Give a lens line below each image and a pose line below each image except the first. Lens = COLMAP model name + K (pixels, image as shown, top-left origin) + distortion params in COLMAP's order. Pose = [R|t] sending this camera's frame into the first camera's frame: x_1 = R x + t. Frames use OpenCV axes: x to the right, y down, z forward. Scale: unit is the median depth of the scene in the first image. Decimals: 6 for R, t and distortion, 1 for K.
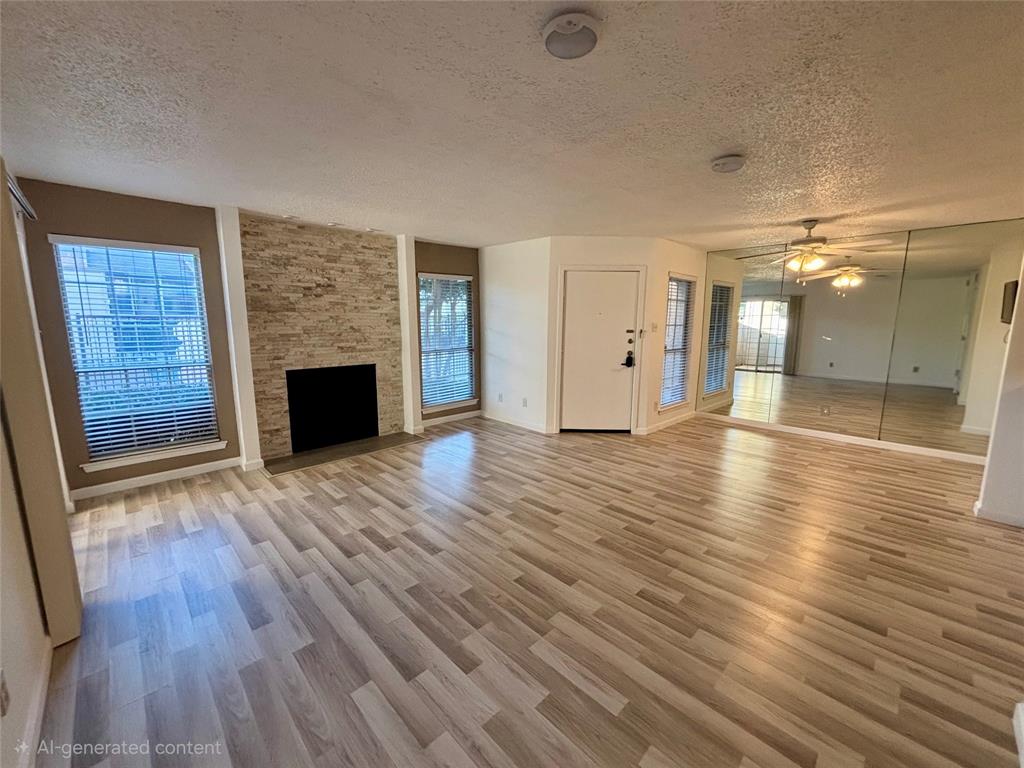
lens RADIAL K [[409.5, 0, 512.4], [0, 409.5, 384.4], [0, 0, 1]] dist [0.002220, -0.000901]
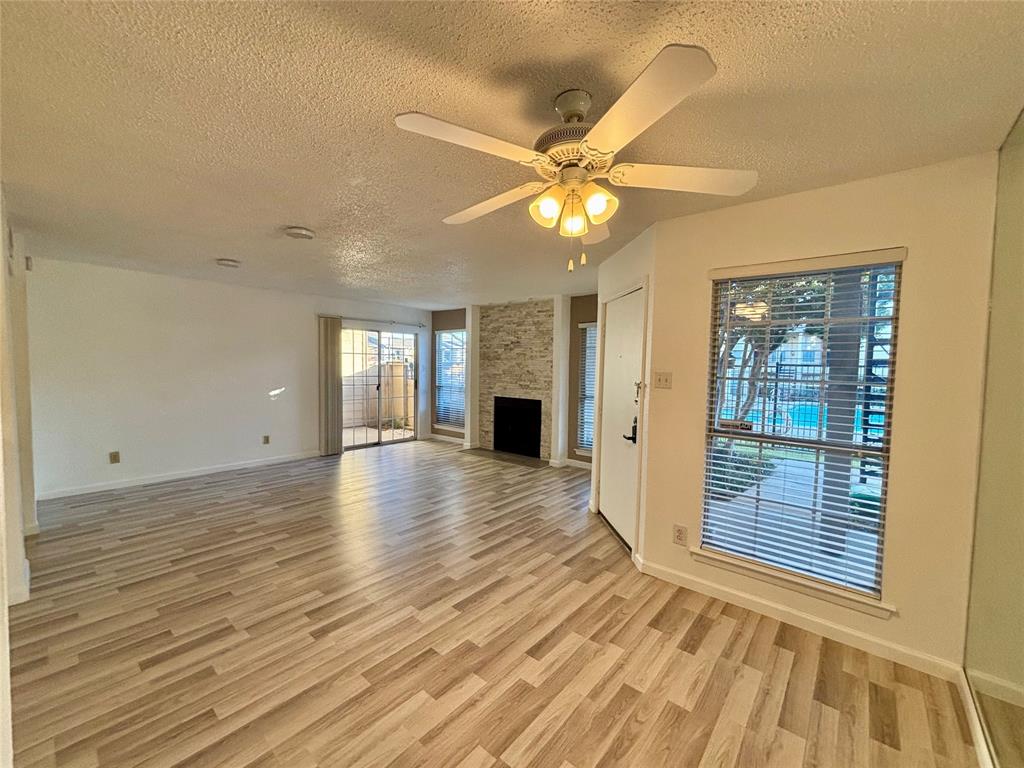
lens RADIAL K [[409.5, 0, 516.2], [0, 409.5, 383.1], [0, 0, 1]] dist [0.002220, -0.000901]
pose [[0.102492, 0.044349, -0.993745, 1.071147], [-0.165962, 0.985766, 0.026876, -0.145146], [0.980792, 0.162169, 0.108394, 0.920577]]
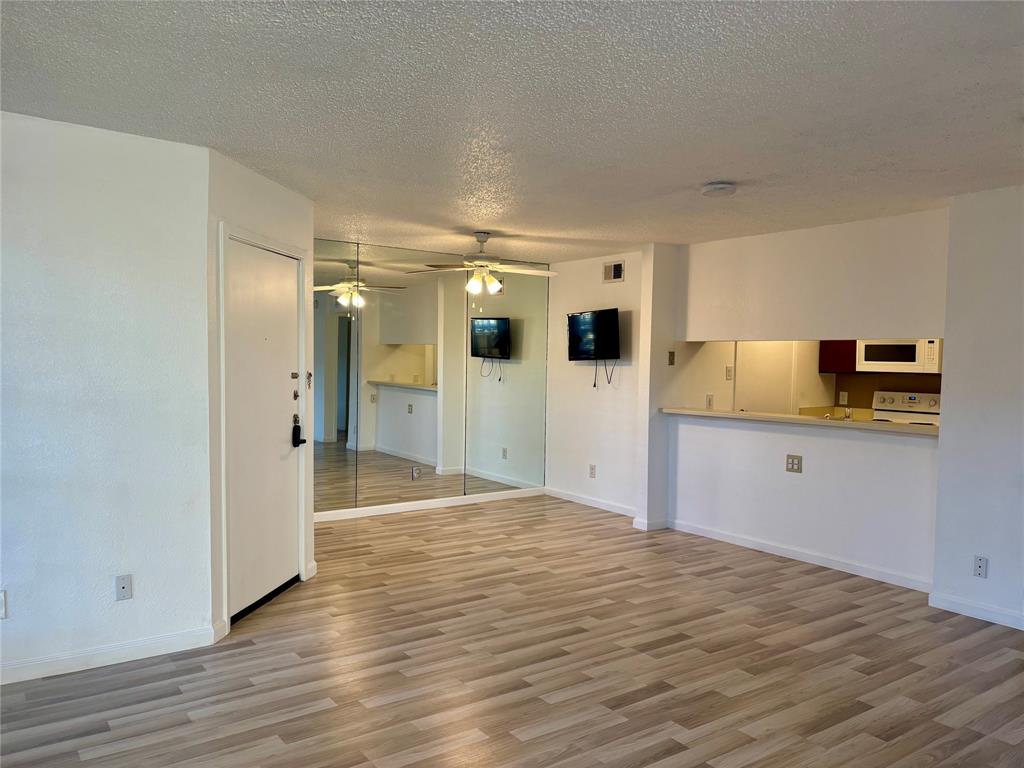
lens RADIAL K [[773.2, 0, 513.5], [0, 773.2, 386.6], [0, 0, 1]] dist [0.040168, -0.020223]
pose [[0.148303, -0.044004, 0.987962, -0.742838], [0.134868, 0.990576, 0.023875, -0.125124], [-0.979702, 0.129703, 0.152840, 0.724425]]
